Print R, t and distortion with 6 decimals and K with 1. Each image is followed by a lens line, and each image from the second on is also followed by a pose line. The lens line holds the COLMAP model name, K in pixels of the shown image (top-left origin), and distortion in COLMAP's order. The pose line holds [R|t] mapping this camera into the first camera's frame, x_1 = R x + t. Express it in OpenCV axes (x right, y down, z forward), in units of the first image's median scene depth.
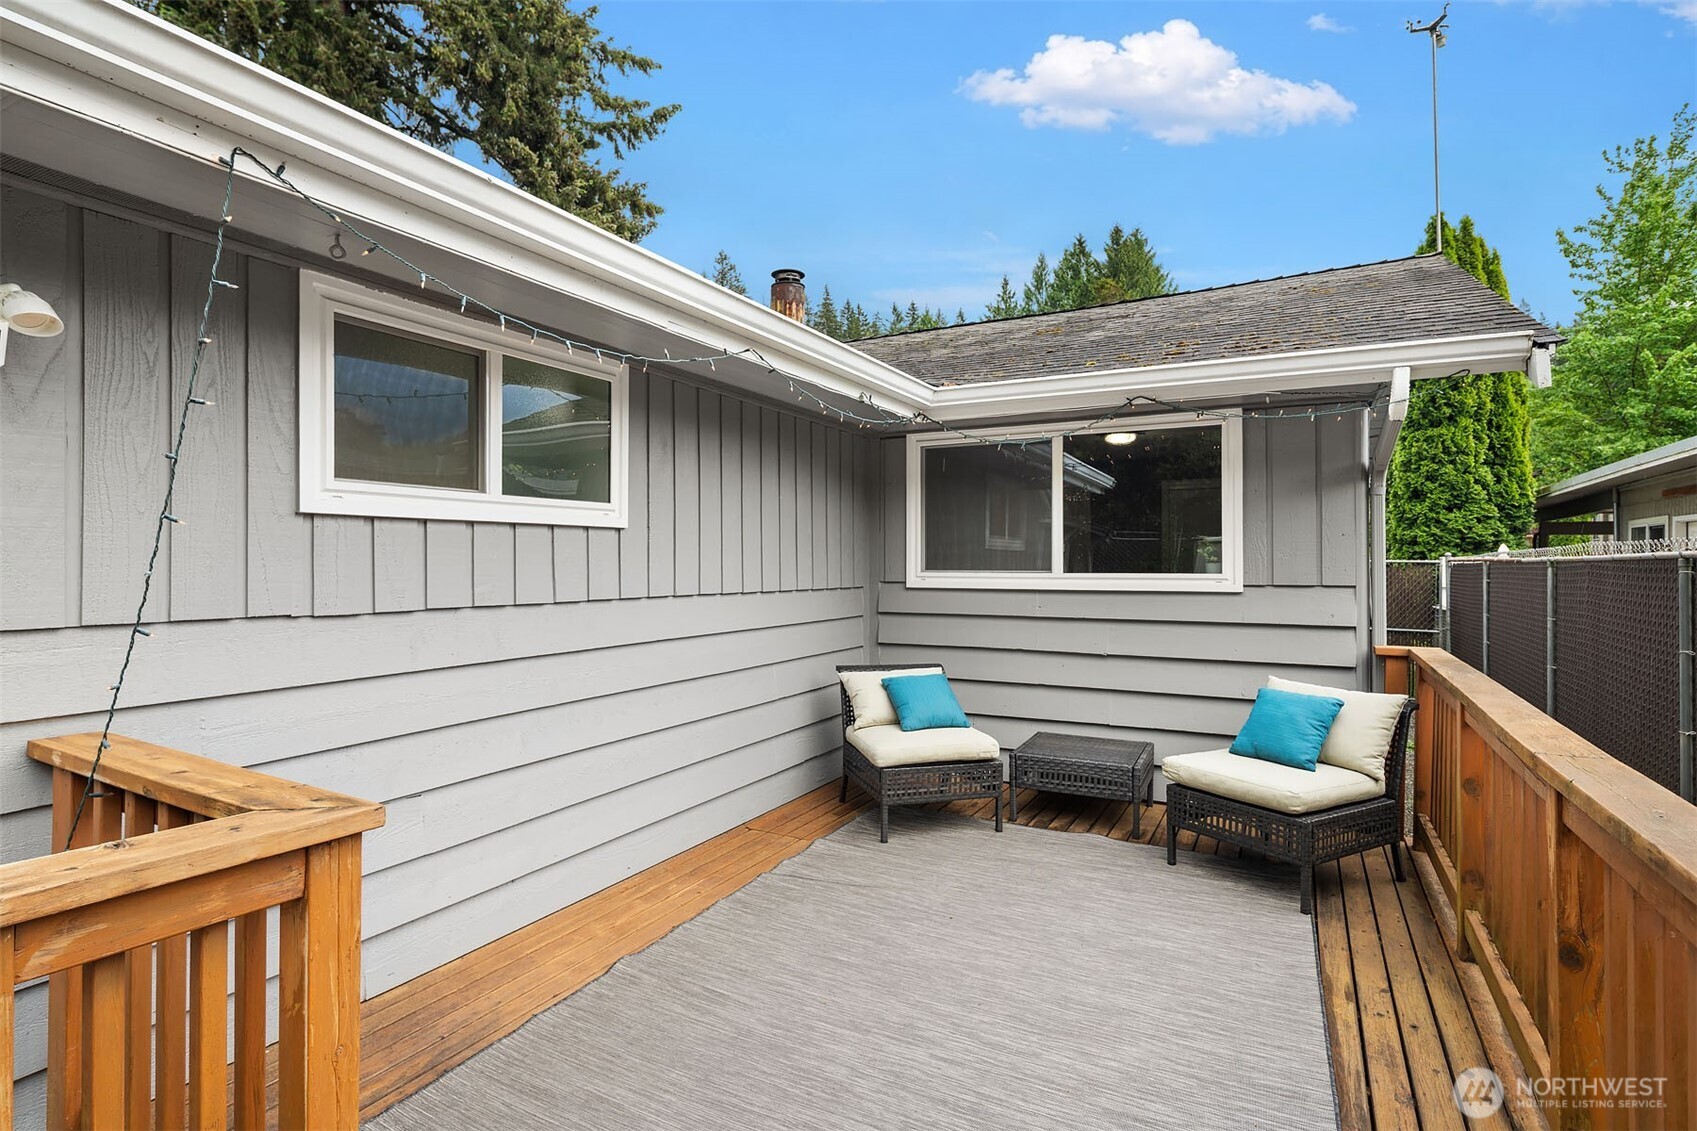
lens RADIAL K [[857.4, 0, 849.1], [0, 857.4, 558.9], [0, 0, 1]] dist [-0.000124, 0.000613]
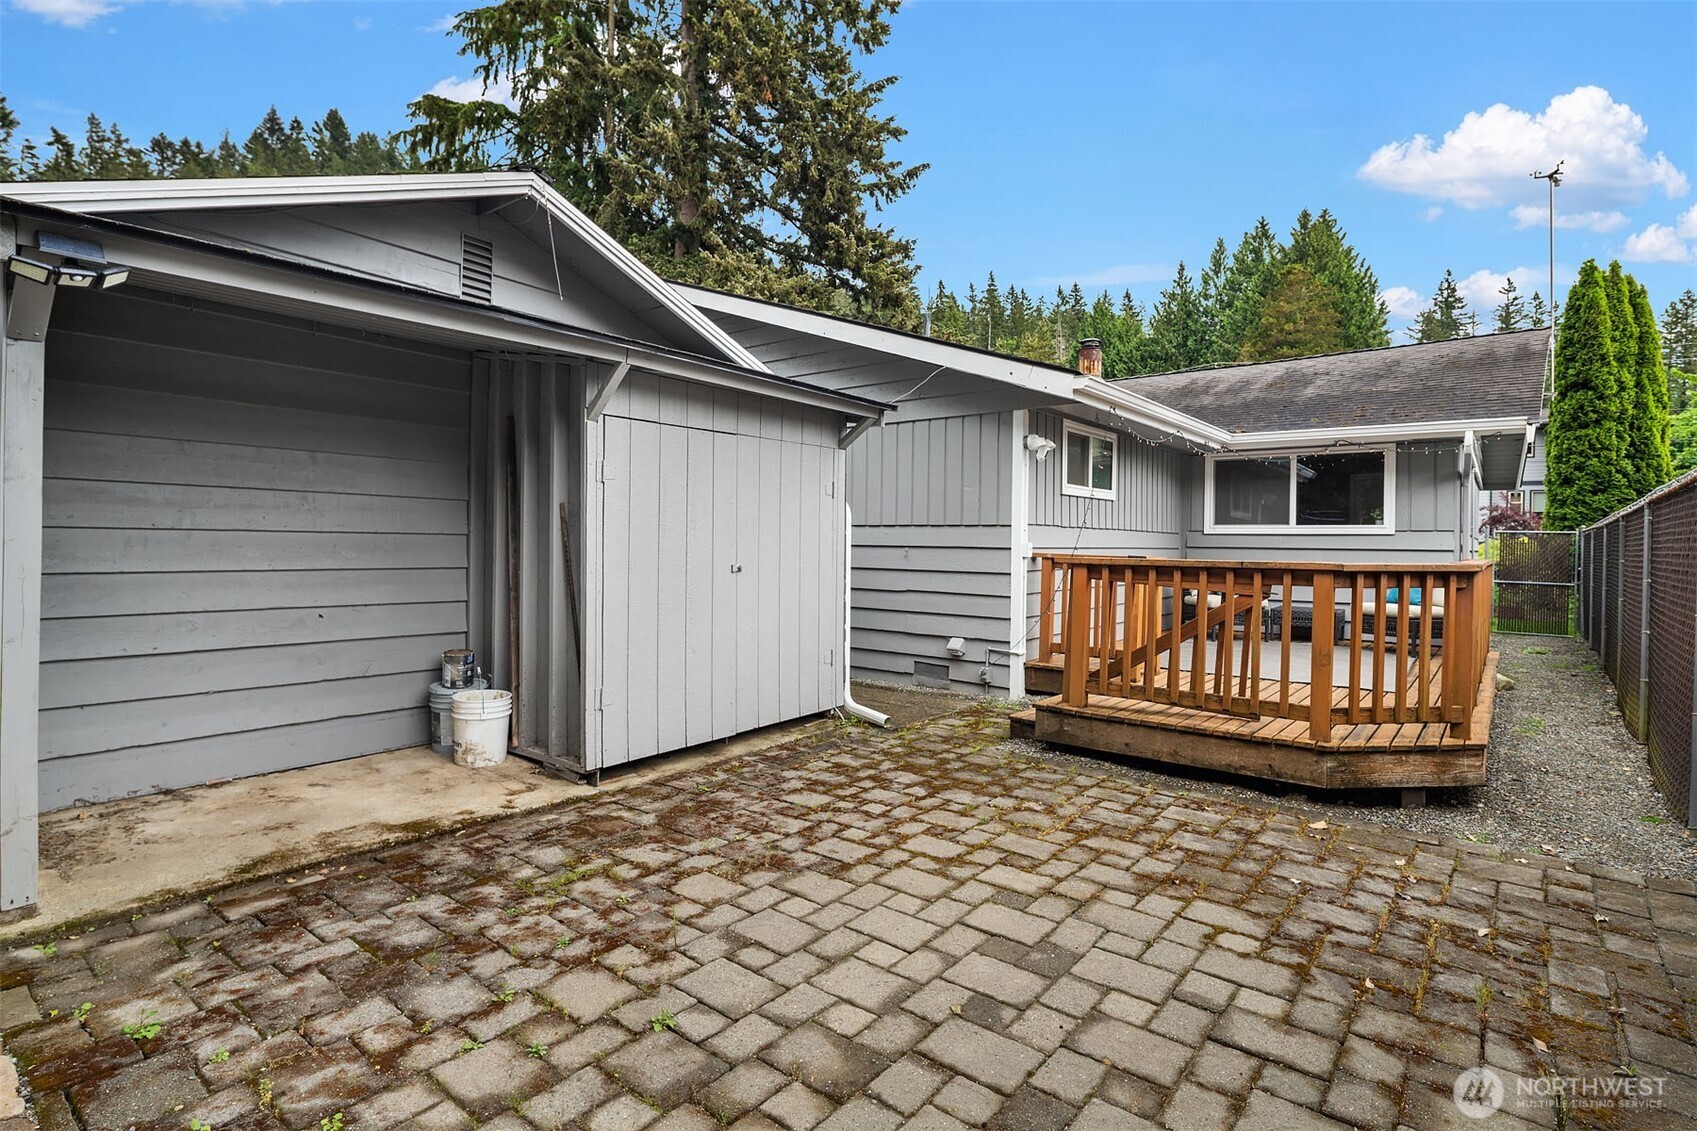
lens RADIAL K [[832.9, 0, 848.1], [0, 832.9, 549.6], [0, 0, 1]] dist [0.001329, -0.001346]
pose [[0.982450, 0.014746, -0.185943, -0.161591], [-0.012385, 0.999827, 0.013849, 0.023346], [0.186115, -0.011303, 0.982463, -0.429022]]
